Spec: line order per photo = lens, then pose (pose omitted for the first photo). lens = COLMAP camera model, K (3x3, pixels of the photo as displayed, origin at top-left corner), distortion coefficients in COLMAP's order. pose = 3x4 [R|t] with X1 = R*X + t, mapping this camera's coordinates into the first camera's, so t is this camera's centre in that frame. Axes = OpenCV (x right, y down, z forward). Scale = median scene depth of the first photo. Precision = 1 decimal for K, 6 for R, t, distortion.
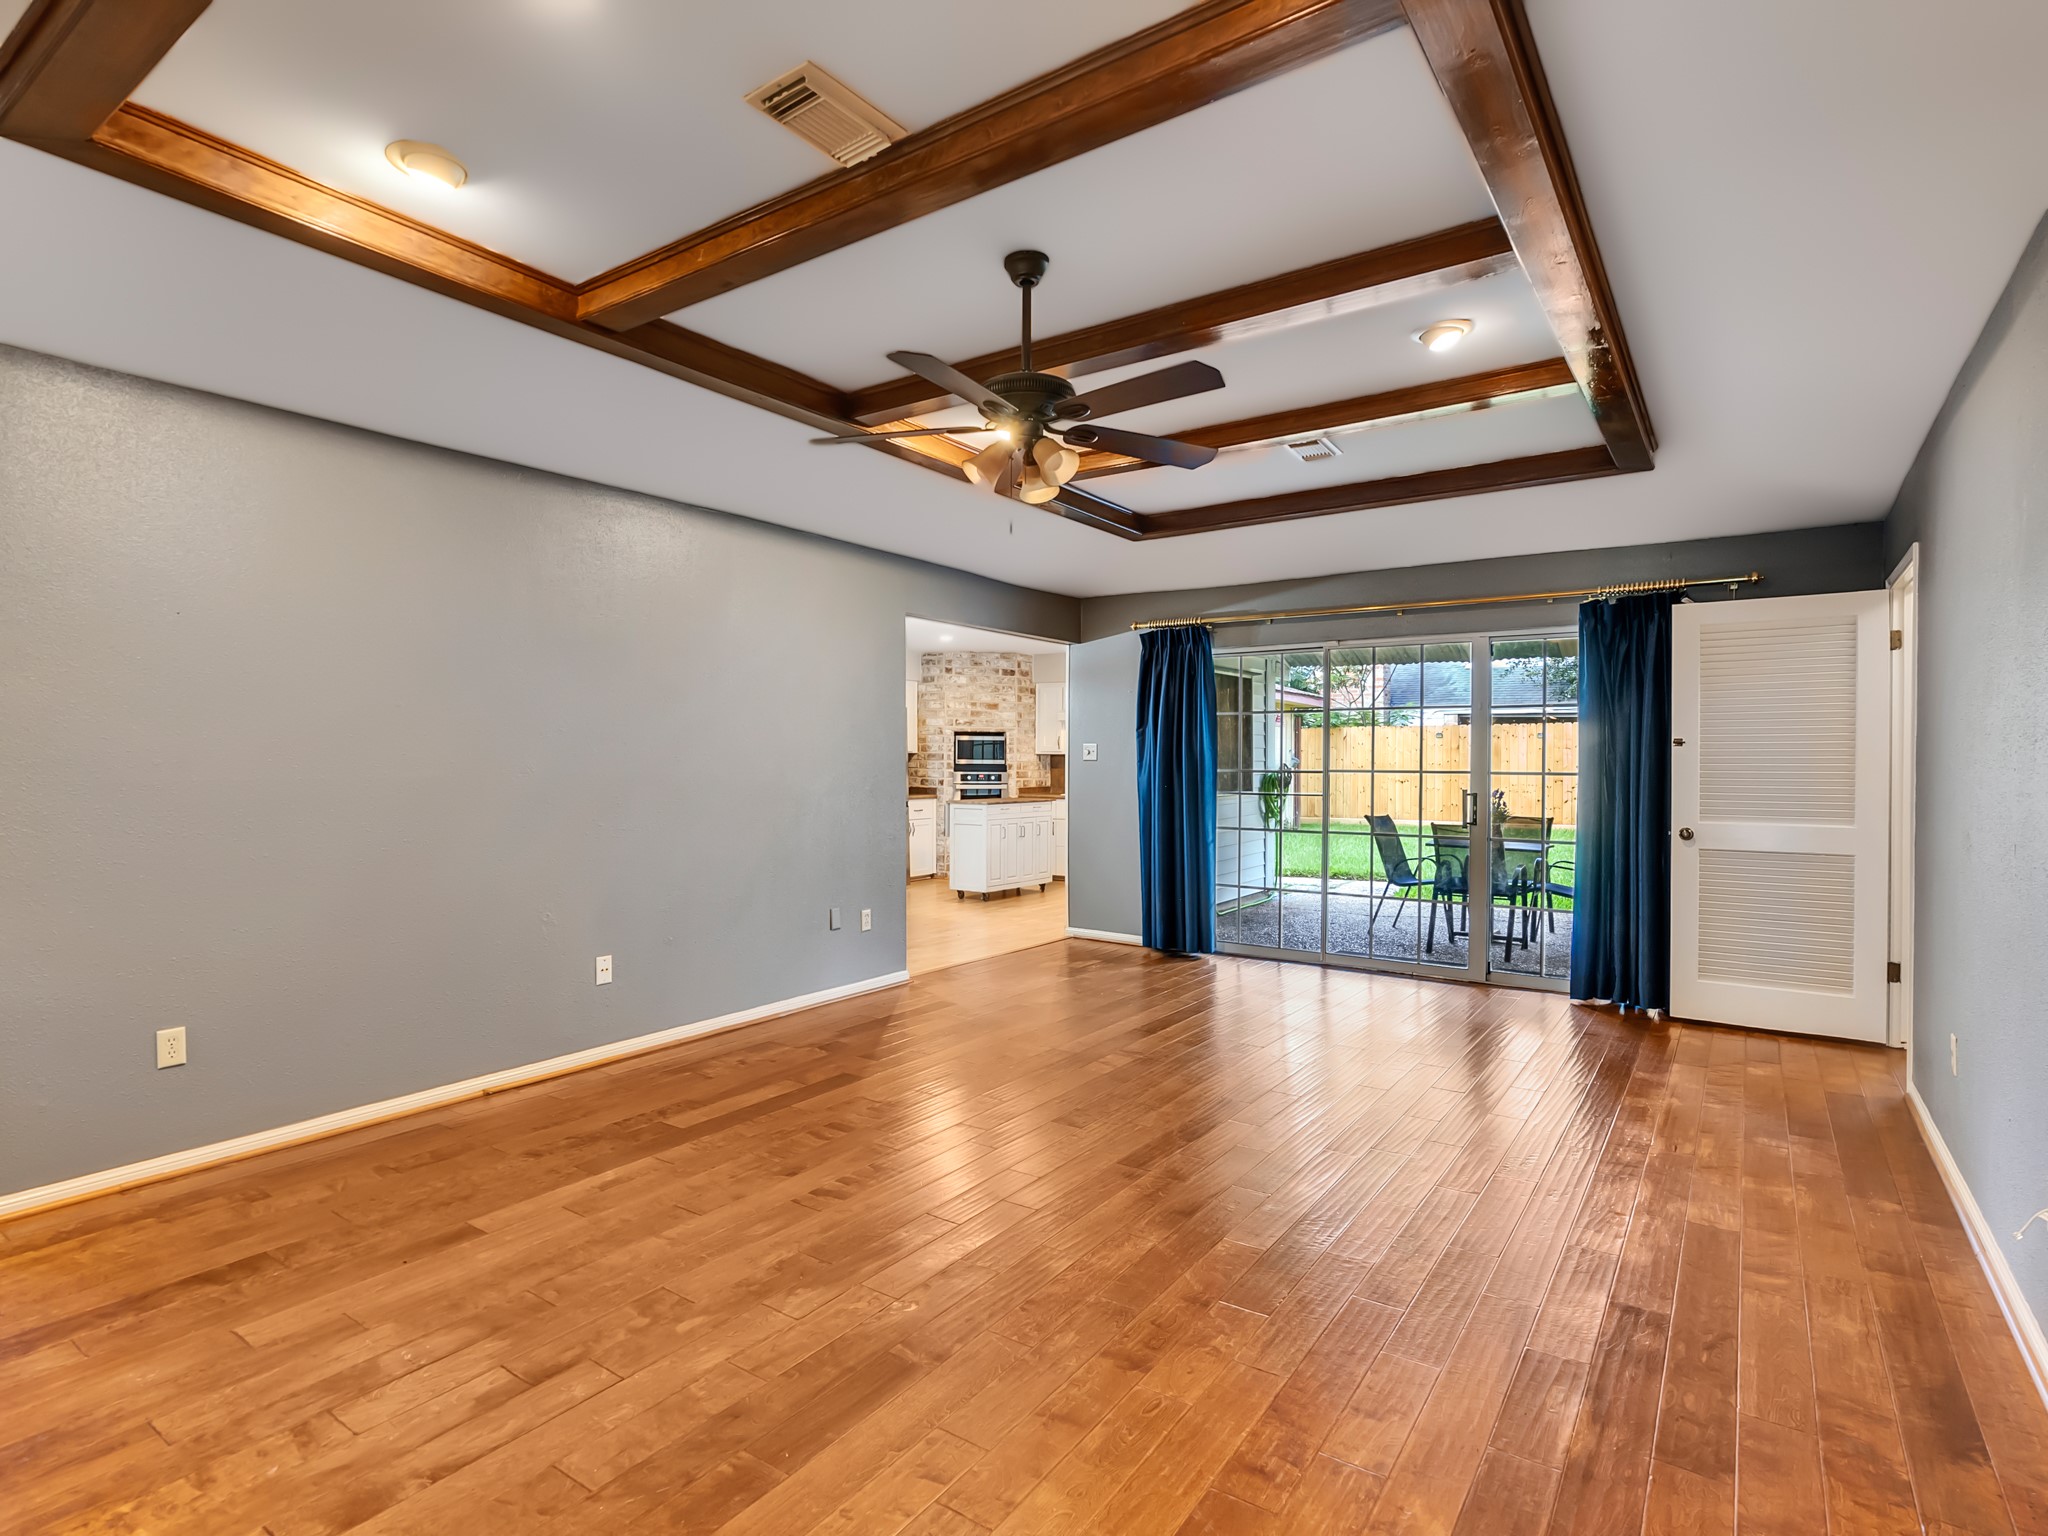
lens RADIAL K [[1050.7, 0, 1007.6], [0, 1050.7, 769.4], [0, 0, 1]] dist [-0.000483, -0.000238]
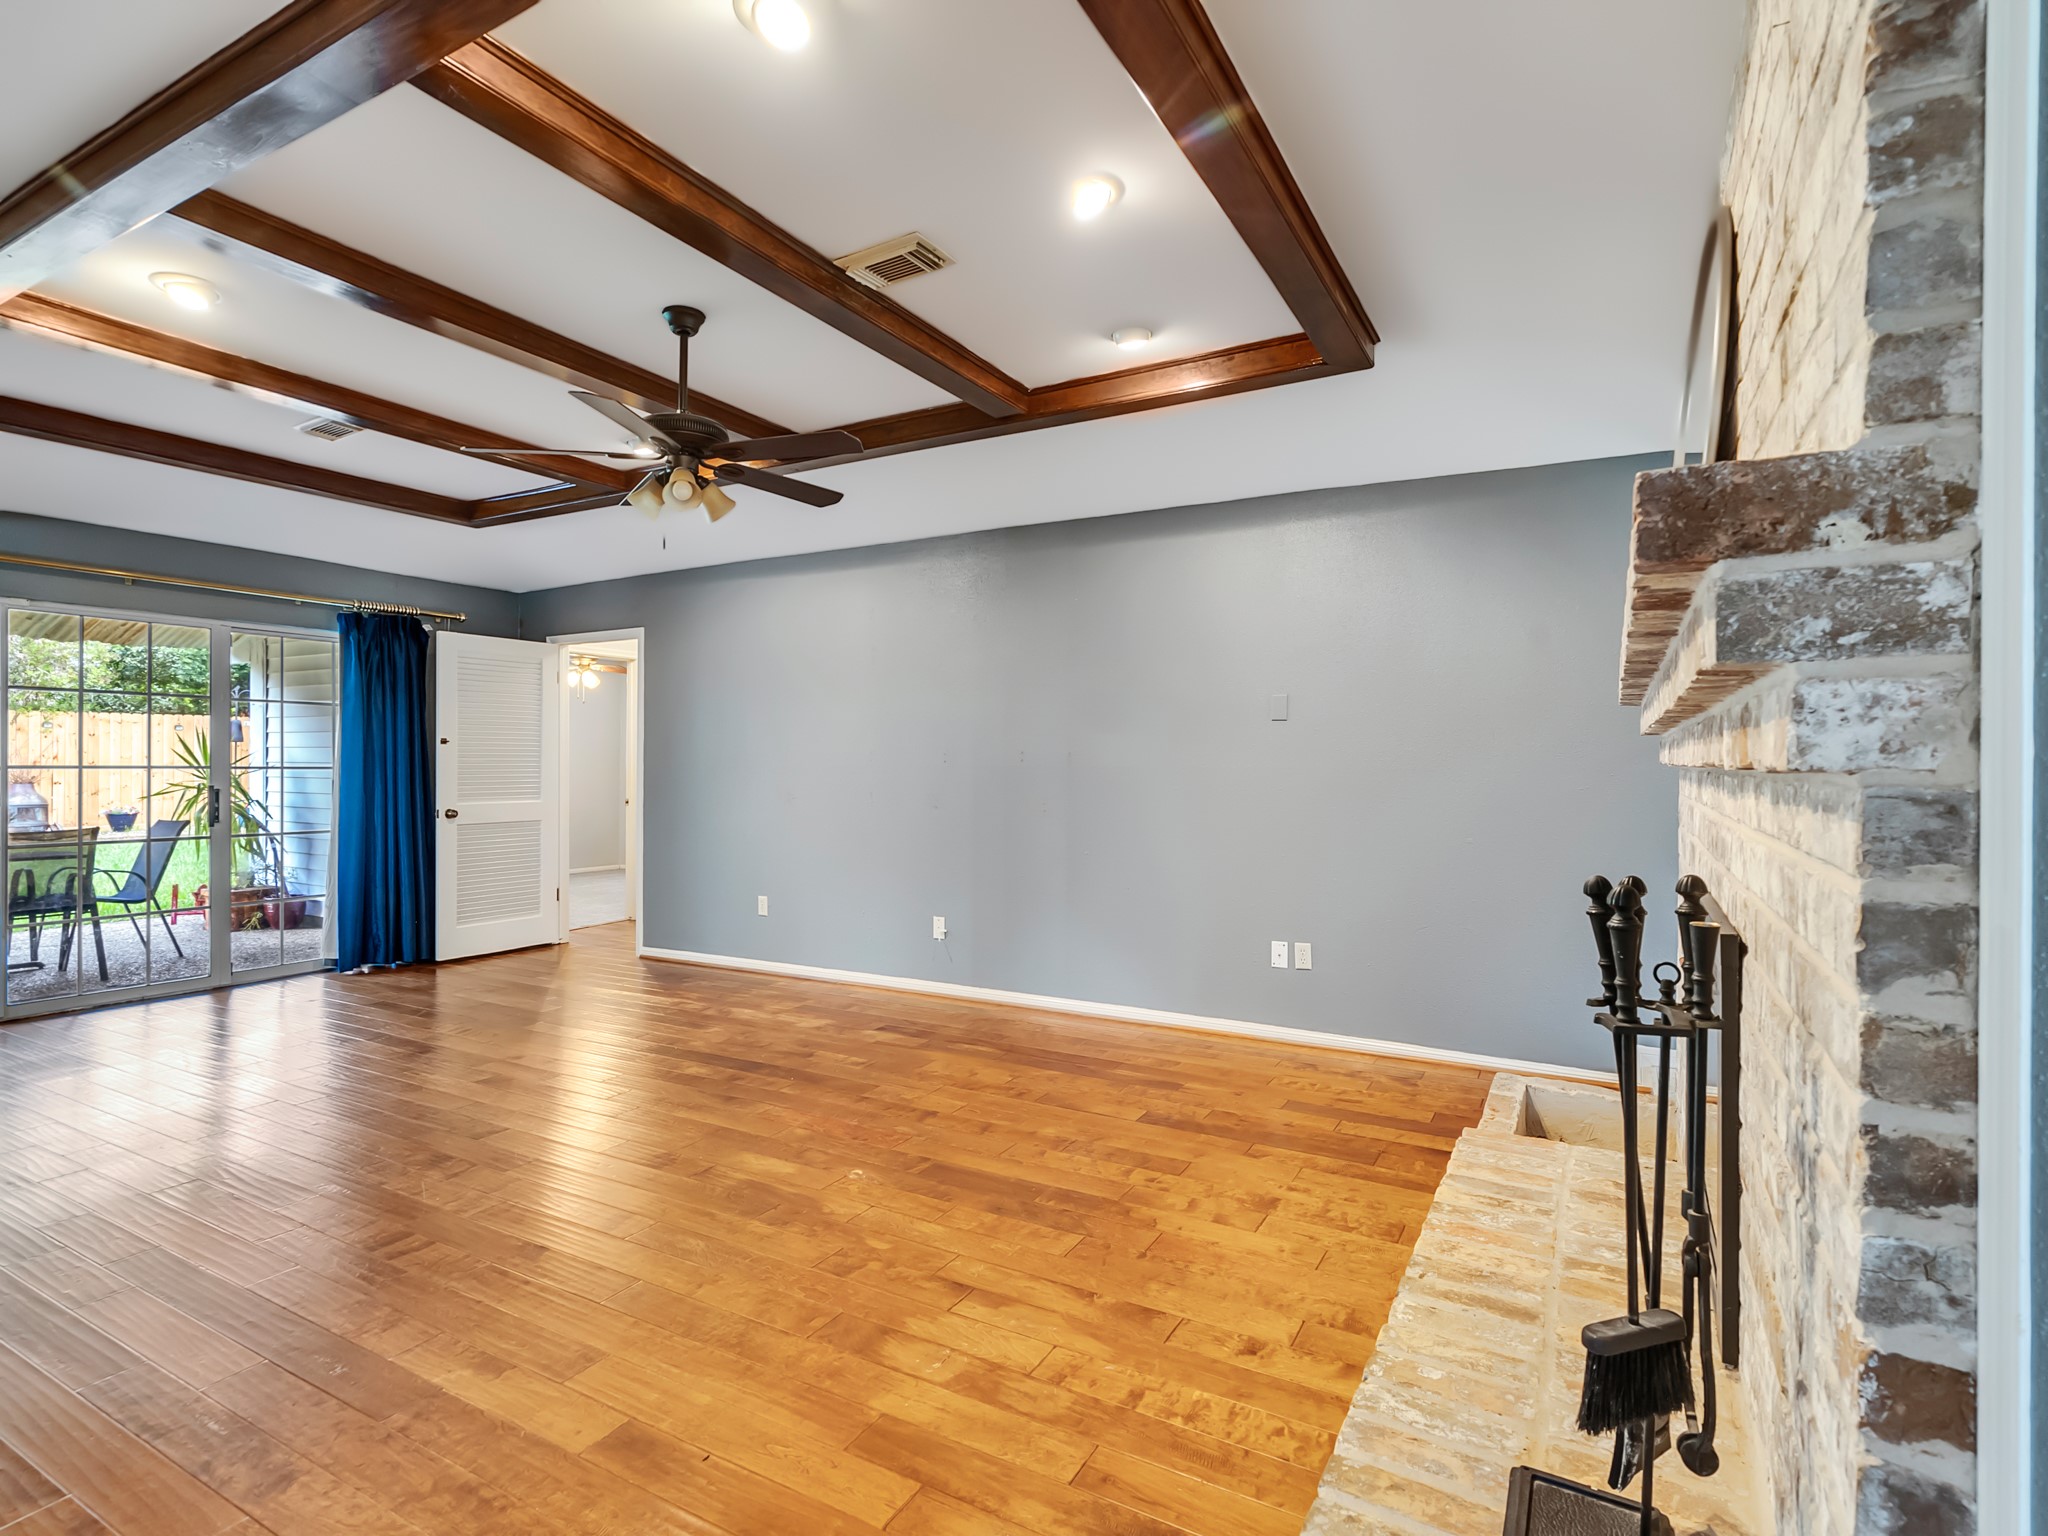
lens RADIAL K [[1050.7, 0, 1007.6], [0, 1050.7, 769.4], [0, 0, 1]] dist [-0.000483, -0.000238]
pose [[-0.101620, -0.008585, 0.994786, -0.628042], [0.004840, 0.999947, 0.009124, -0.000363], [-0.994812, 0.005742, -0.101573, 0.420200]]
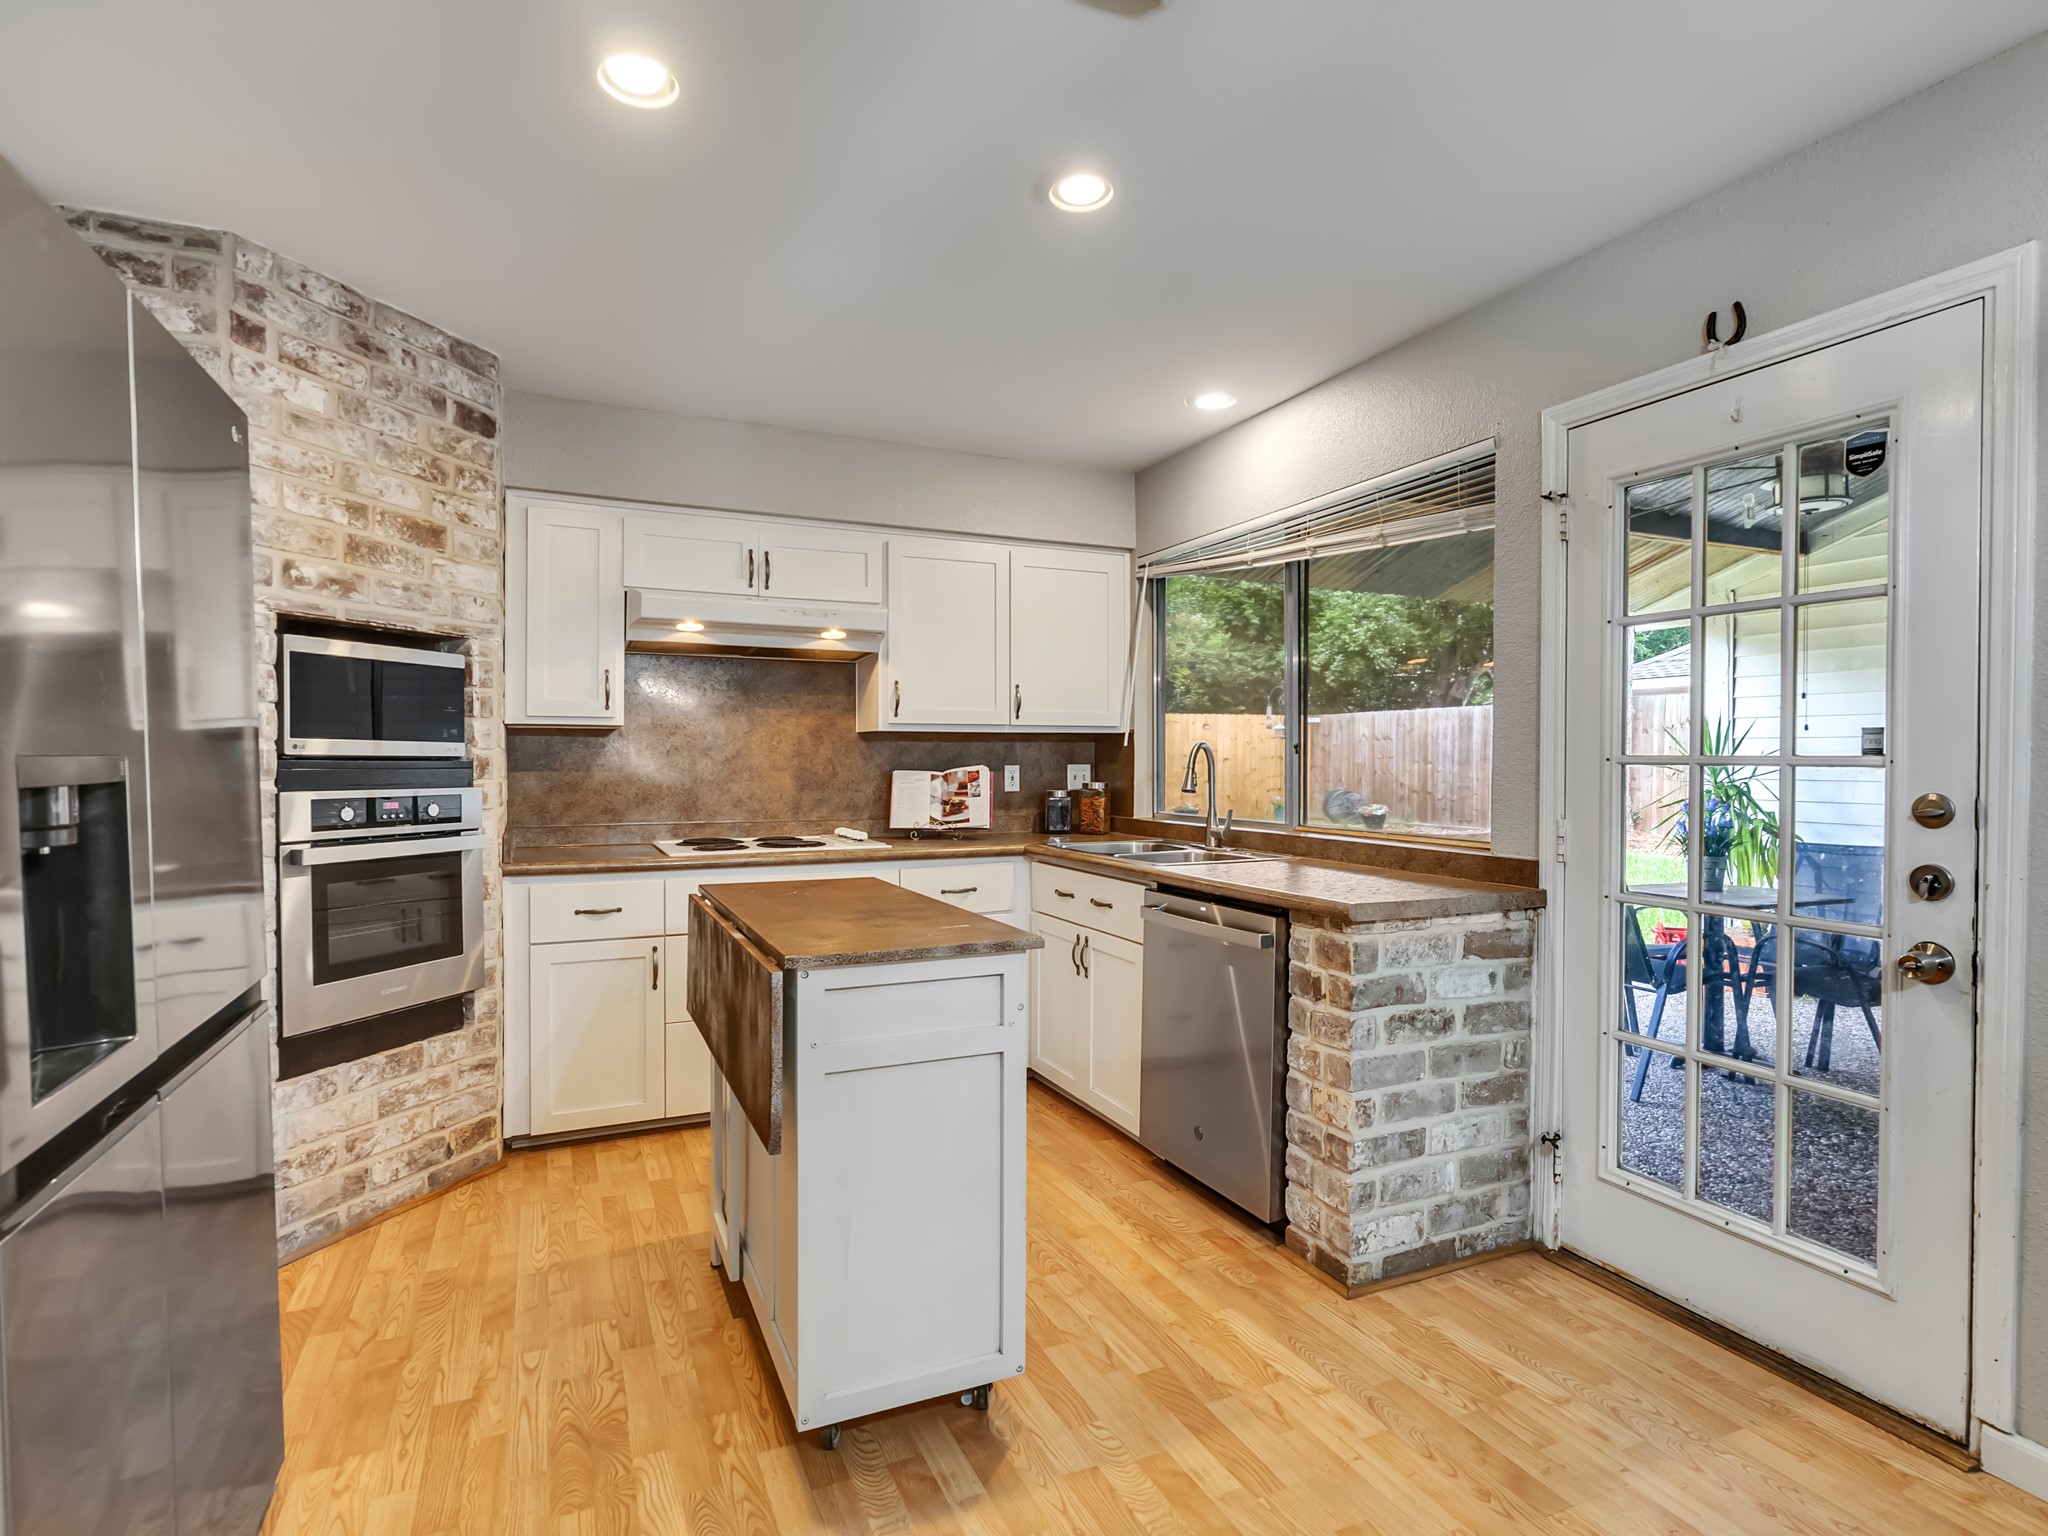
lens RADIAL K [[1050.7, 0, 1007.6], [0, 1050.7, 769.4], [0, 0, 1]] dist [-0.000483, -0.000238]
pose [[0.511701, -0.009880, 0.859107, -0.328489], [0.003817, 0.999950, 0.009226, -0.008085], [-0.859155, -0.001442, 0.511713, 1.496884]]
